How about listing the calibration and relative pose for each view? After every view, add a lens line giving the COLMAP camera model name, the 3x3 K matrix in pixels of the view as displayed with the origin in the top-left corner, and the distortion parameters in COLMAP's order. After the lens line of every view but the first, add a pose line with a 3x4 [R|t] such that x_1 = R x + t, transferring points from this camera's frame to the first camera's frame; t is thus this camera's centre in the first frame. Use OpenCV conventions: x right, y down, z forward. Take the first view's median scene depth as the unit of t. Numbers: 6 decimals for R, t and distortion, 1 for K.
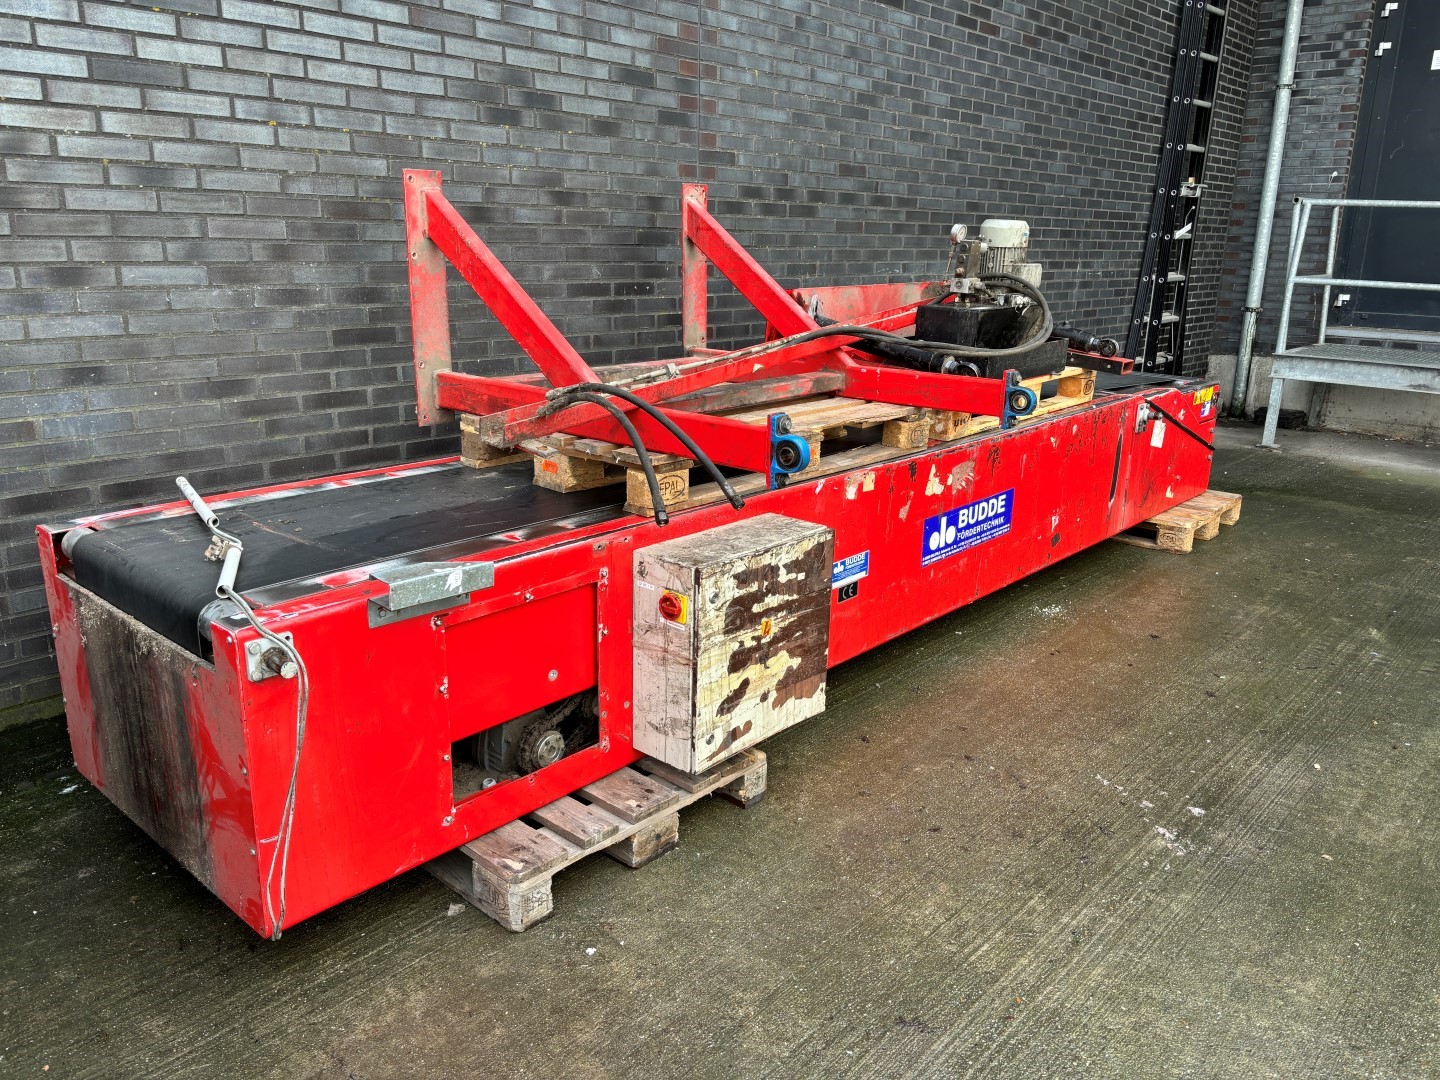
lens RADIAL K [[1086.6, 0, 720.0], [0, 1086.6, 540.0], [0, 0, 1]] dist [0.041022, -0.053001]
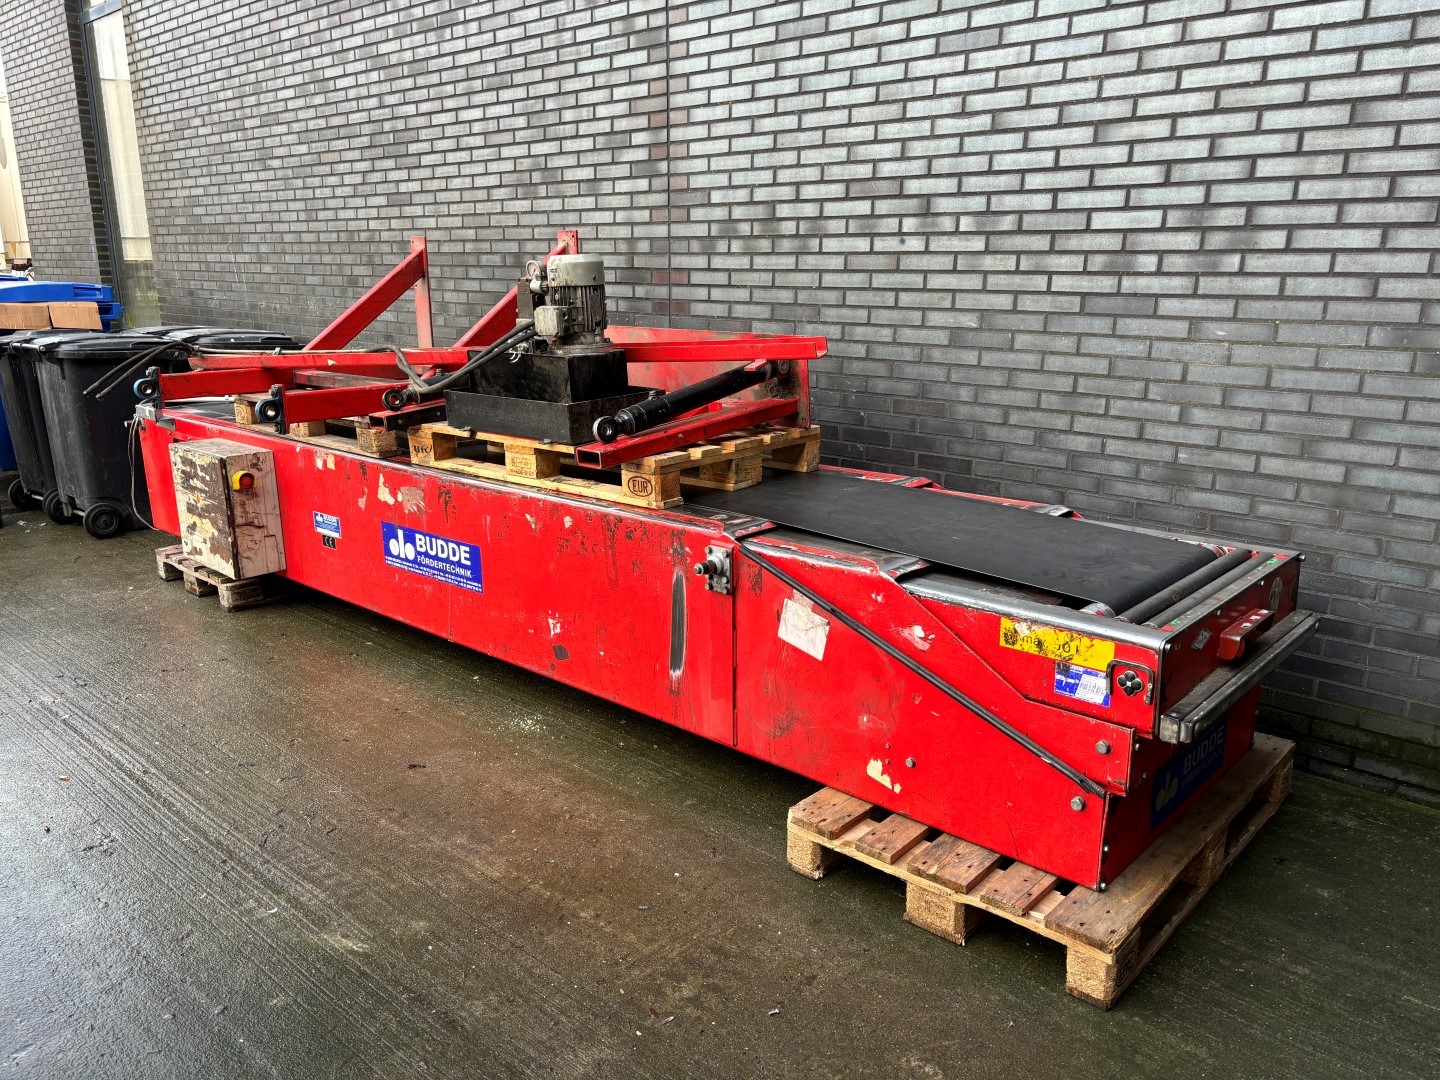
lens RADIAL K [[1098.3, 0, 720.0], [0, 1098.3, 540.0], [0, 0, 1]] dist [0.036146, -0.052399]
pose [[-0.014735, 0.230225, -0.973026, 1.238204], [-0.268137, 0.936578, 0.225662, -0.335583], [0.963268, 0.264229, 0.047932, 1.224975]]
